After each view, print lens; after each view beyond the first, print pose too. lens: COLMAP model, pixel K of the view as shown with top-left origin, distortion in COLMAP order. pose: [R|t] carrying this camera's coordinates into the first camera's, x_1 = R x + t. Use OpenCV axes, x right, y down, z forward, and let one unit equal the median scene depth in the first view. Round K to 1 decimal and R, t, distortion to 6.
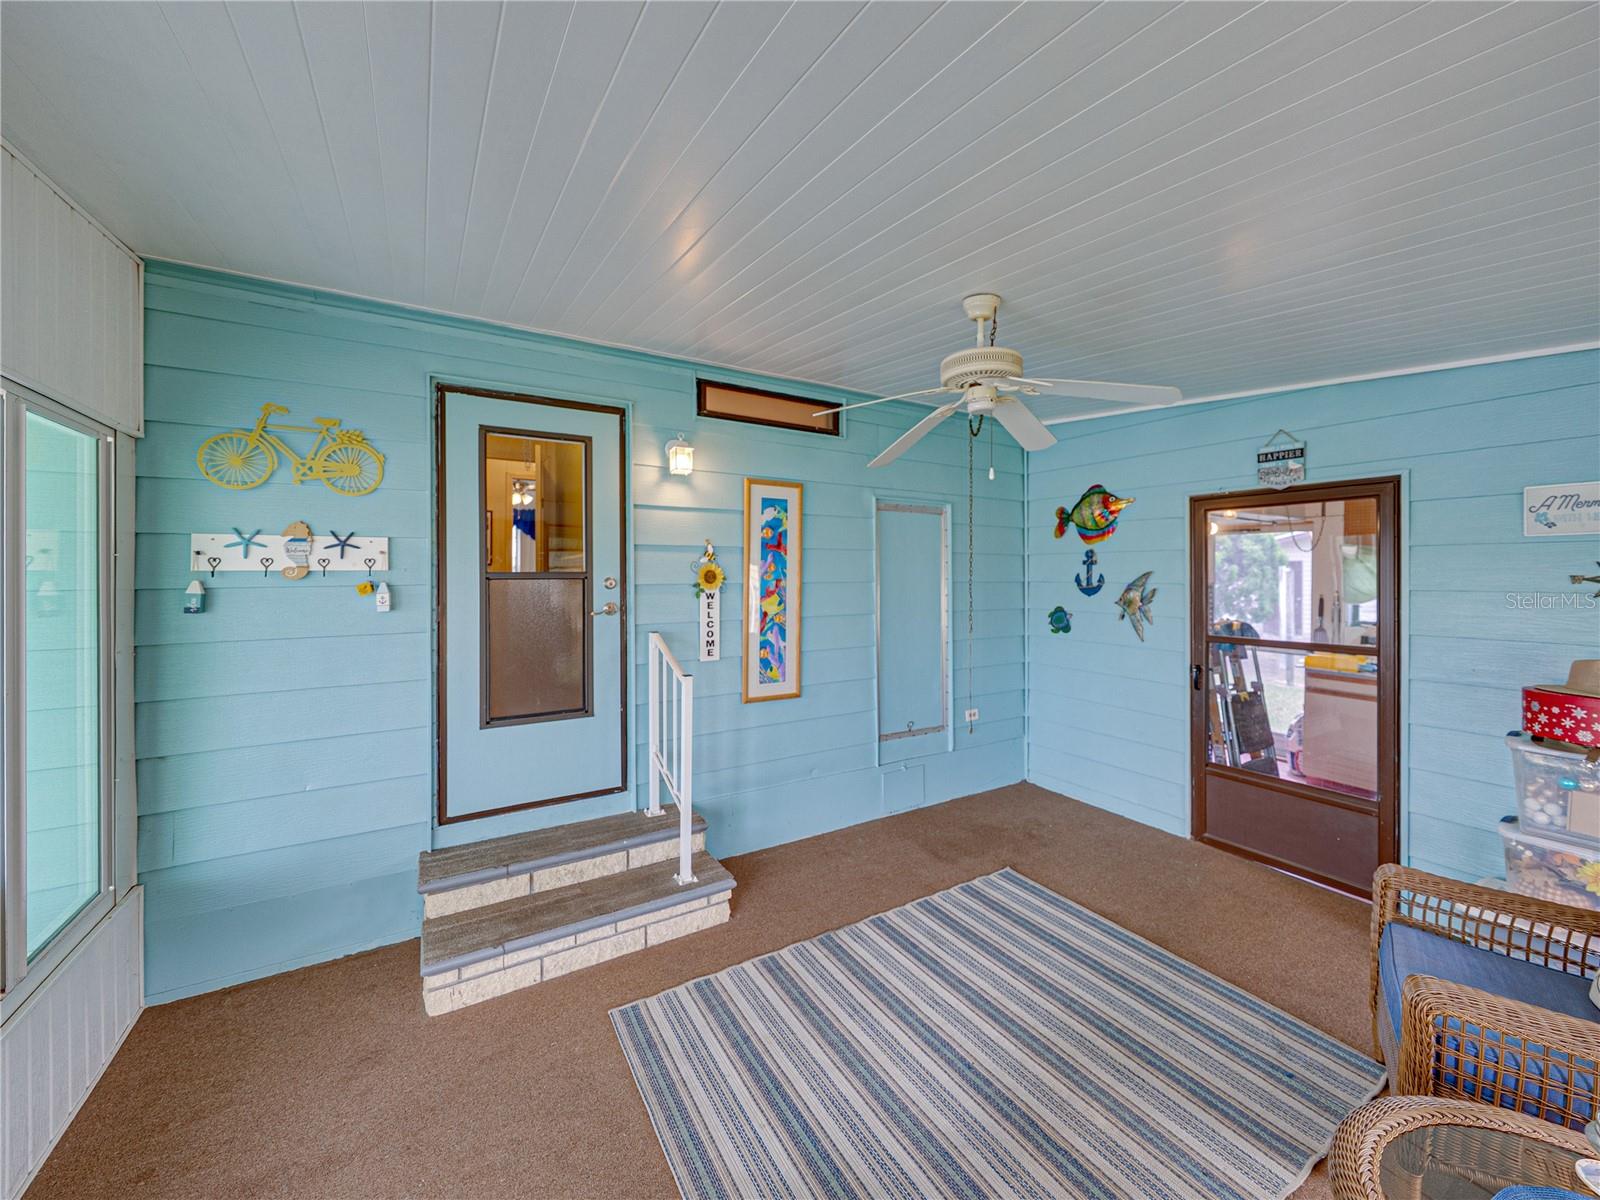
lens RADIAL K [[616.6, 0, 799.1], [0, 616.6, 573.9], [0, 0, 1]] dist [0.000860, 0.000101]
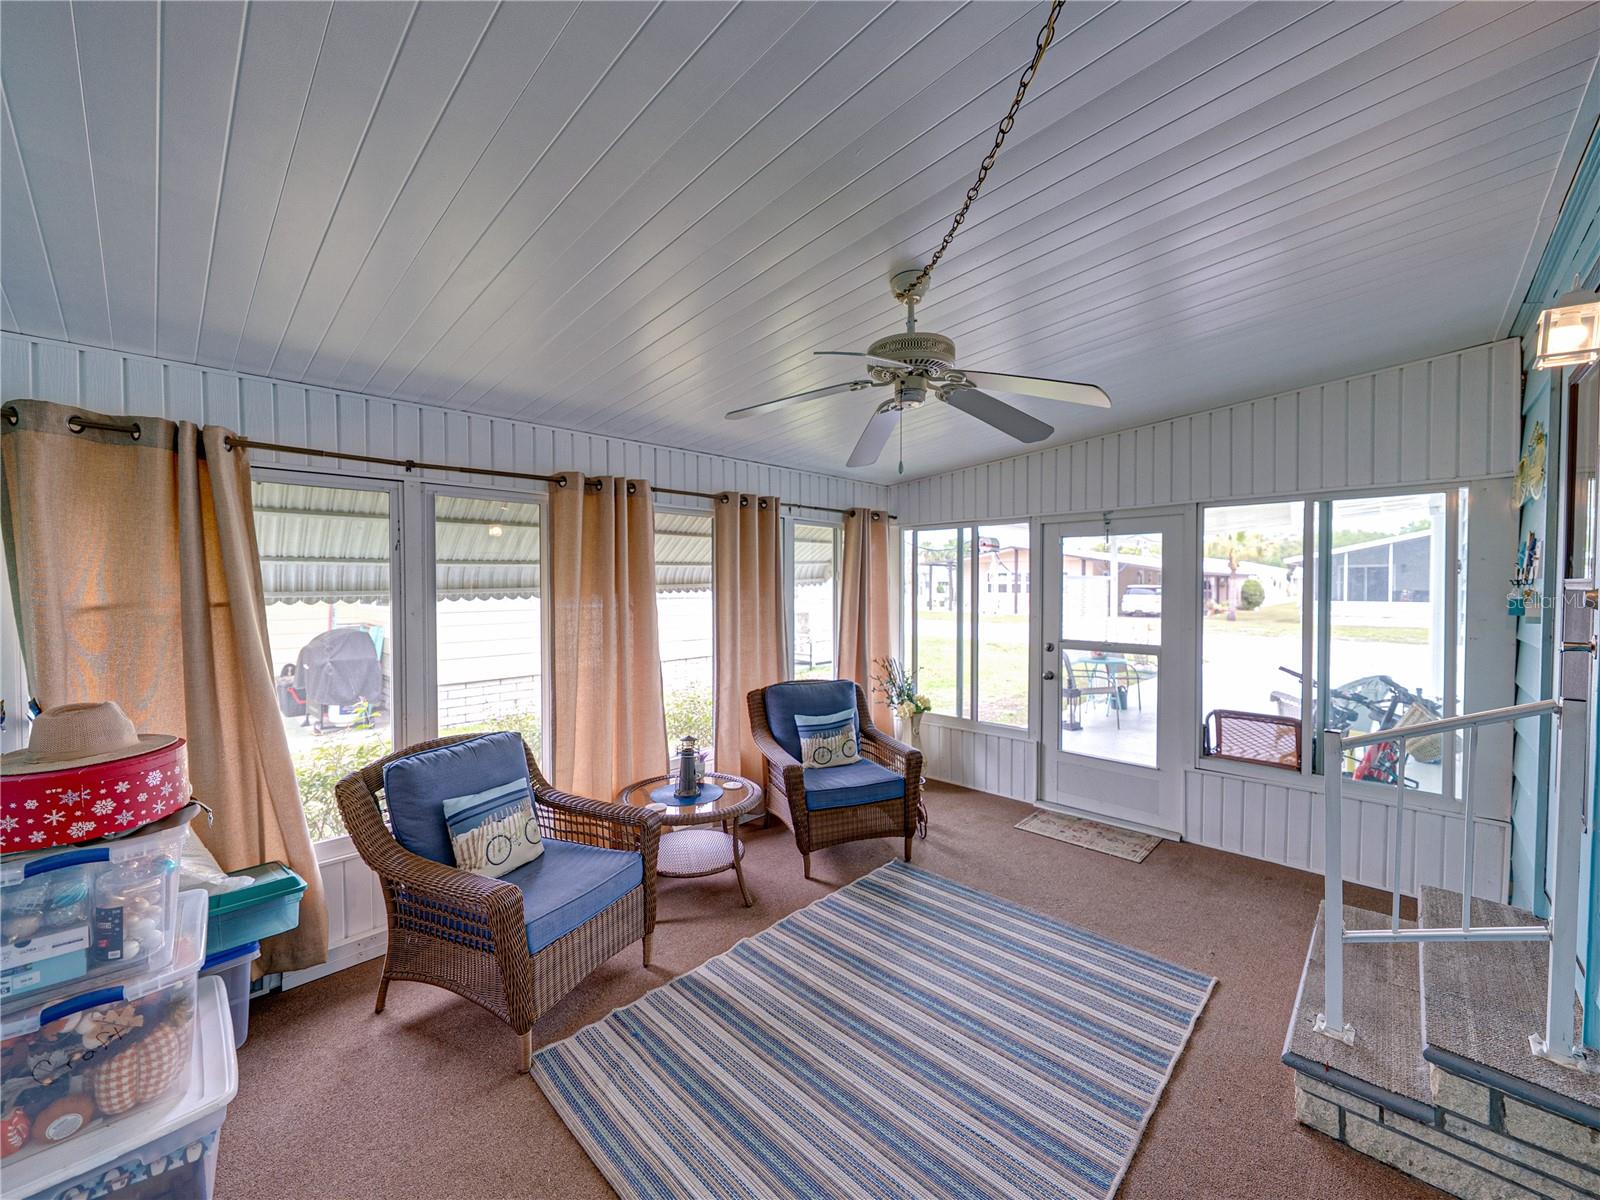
lens RADIAL K [[613.4, 0, 800.0], [0, 613.4, 600.0], [0, 0, 1]] dist [-0.012608, 0.000108]
pose [[-0.965139, 0.016645, -0.261209, 0.465664], [0.012206, 0.999752, 0.018606, 0.014014], [0.261454, 0.014769, -0.965103, 1.254418]]
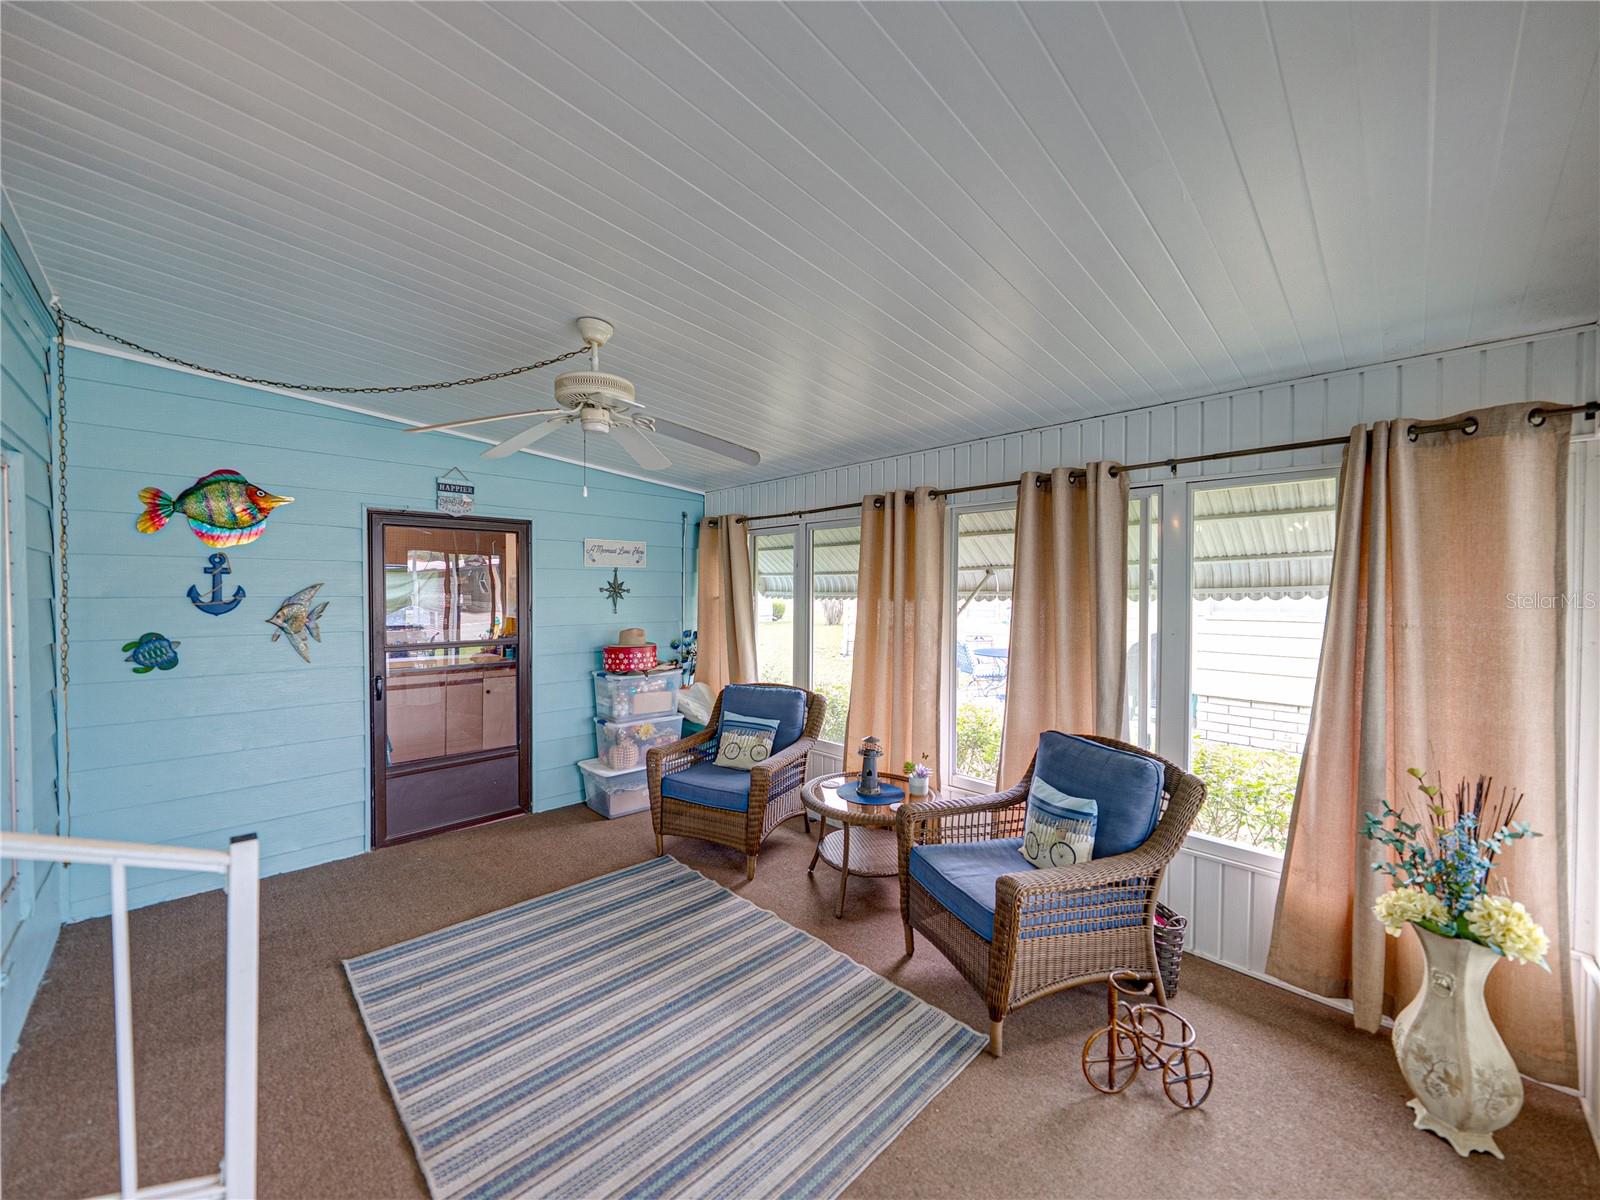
lens RADIAL K [[618.3, 0, 803.1], [0, 618.3, 593.3], [0, 0, 1]] dist [-0.015019, -0.000039]
pose [[-0.239481, -0.007480, 0.970872, -0.555215], [-0.002323, 0.999972, 0.007131, 0.002985], [-0.970898, -0.000547, -0.239492, 0.628579]]
